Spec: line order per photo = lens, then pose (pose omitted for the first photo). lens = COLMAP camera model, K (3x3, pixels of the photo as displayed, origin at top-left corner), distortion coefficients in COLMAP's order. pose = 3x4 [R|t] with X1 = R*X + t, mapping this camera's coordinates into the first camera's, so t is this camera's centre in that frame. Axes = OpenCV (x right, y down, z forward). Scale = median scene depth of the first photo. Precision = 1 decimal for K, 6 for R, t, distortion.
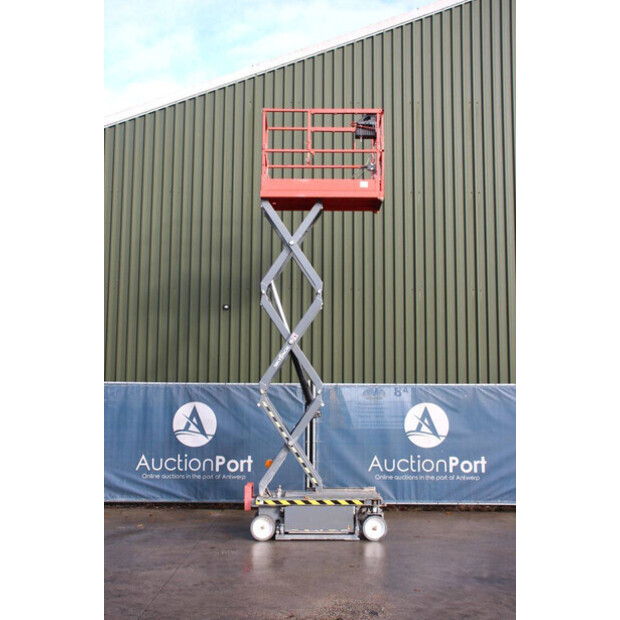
lens RADIAL K [[729.6, 0, 310.0], [0, 729.6, 310.0], [0, 0, 1]] dist [-0.020254, 0.052704]
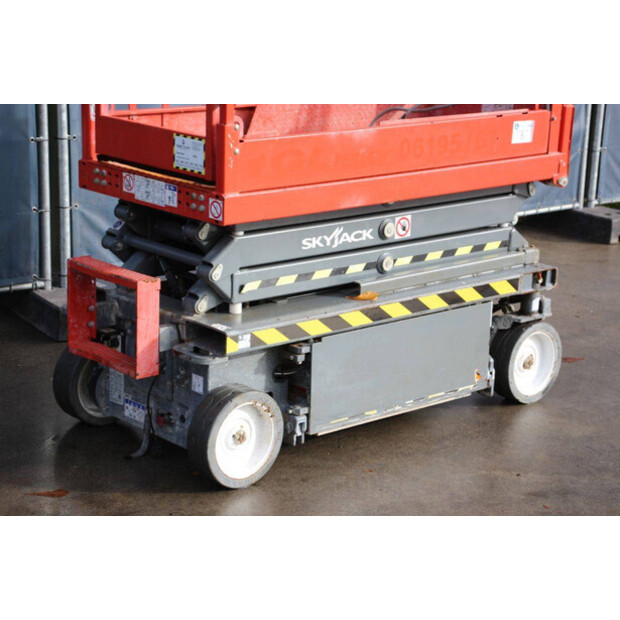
lens RADIAL K [[1476.8, 0, 310.0], [0, 1476.8, 310.0], [0, 0, 1]] dist [0.397726, 0.808147]
pose [[0.732223, -0.146949, 0.665023, -0.311228], [-0.112233, 0.937062, 0.330634, 0.073378], [-0.671754, -0.316735, 0.669646, 0.544685]]
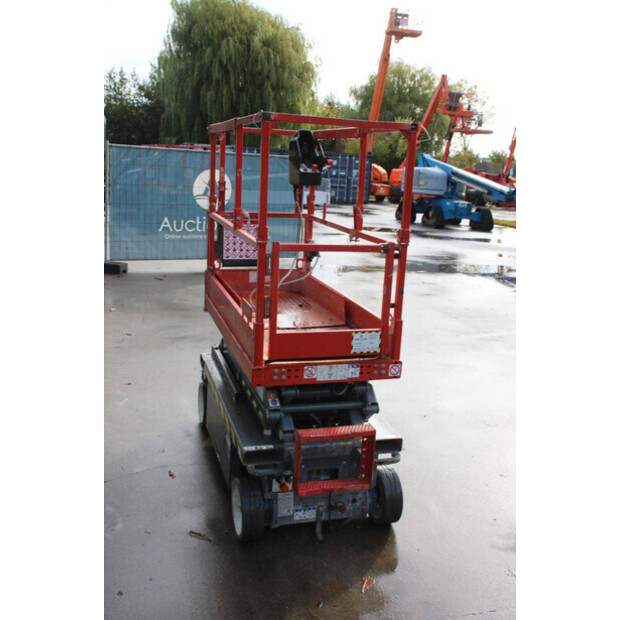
lens RADIAL K [[639.4, 0, 310.0], [0, 639.4, 310.0], [0, 0, 1]] dist [-0.069393, 0.001385]
pose [[-0.291452, -0.235276, 0.927201, -0.305816], [-0.157564, 0.967850, 0.196062, 0.107199], [-0.943519, -0.088951, -0.319153, 0.963978]]
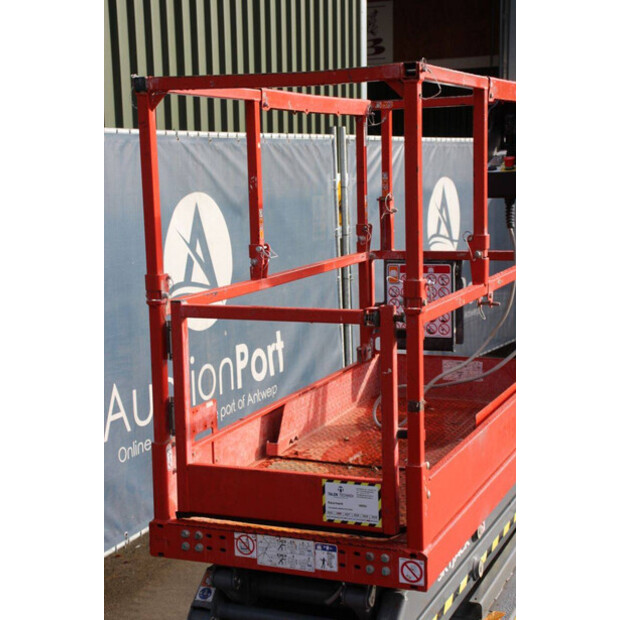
lens RADIAL K [[1127.4, 0, 310.0], [0, 1127.4, 310.0], [0, 0, 1]] dist [0.183045, 0.238855]
pose [[0.384569, -0.134030, 0.913314, -0.282405], [-0.080404, 0.980779, 0.177786, 0.087038], [-0.919588, -0.141806, 0.366401, 0.775571]]
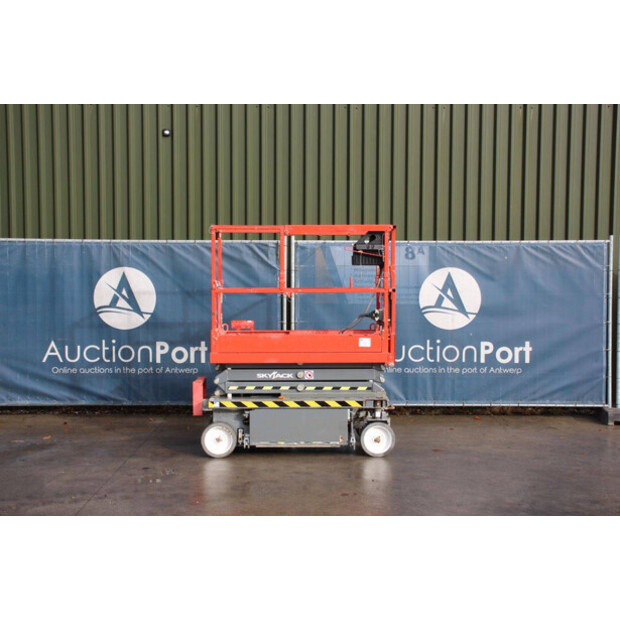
lens RADIAL K [[892.5, 0, 310.0], [0, 892.5, 310.0], [0, 0, 1]] dist [0.075139, 0.004762]
pose [[0.999830, -0.003474, 0.018096, 0.006668], [0.000657, 0.988166, 0.153388, 0.034865], [-0.018414, -0.153350, 0.988000, 0.134305]]
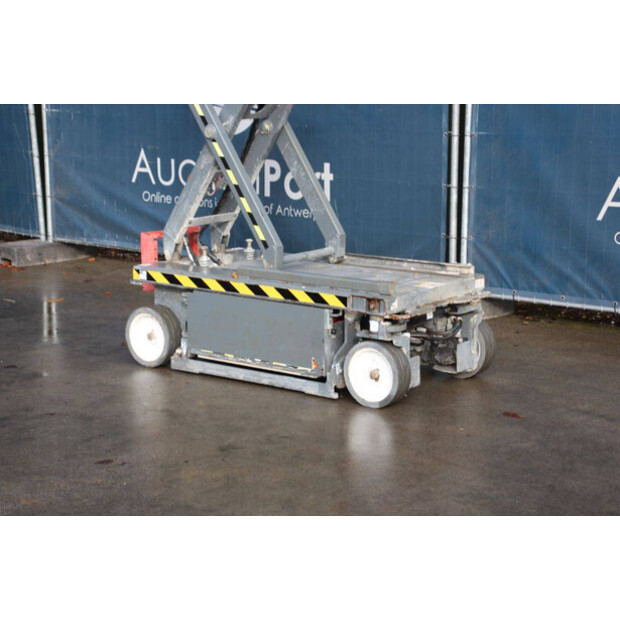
lens RADIAL K [[1476.8, 0, 310.0], [0, 1476.8, 310.0], [0, 0, 1]] dist [0.397726, 0.808147]
pose [[0.784479, 0.107674, -0.610736, 0.419093], [0.077596, 0.960030, 0.268926, 0.057404], [0.615281, -0.258357, 0.744769, 0.365753]]
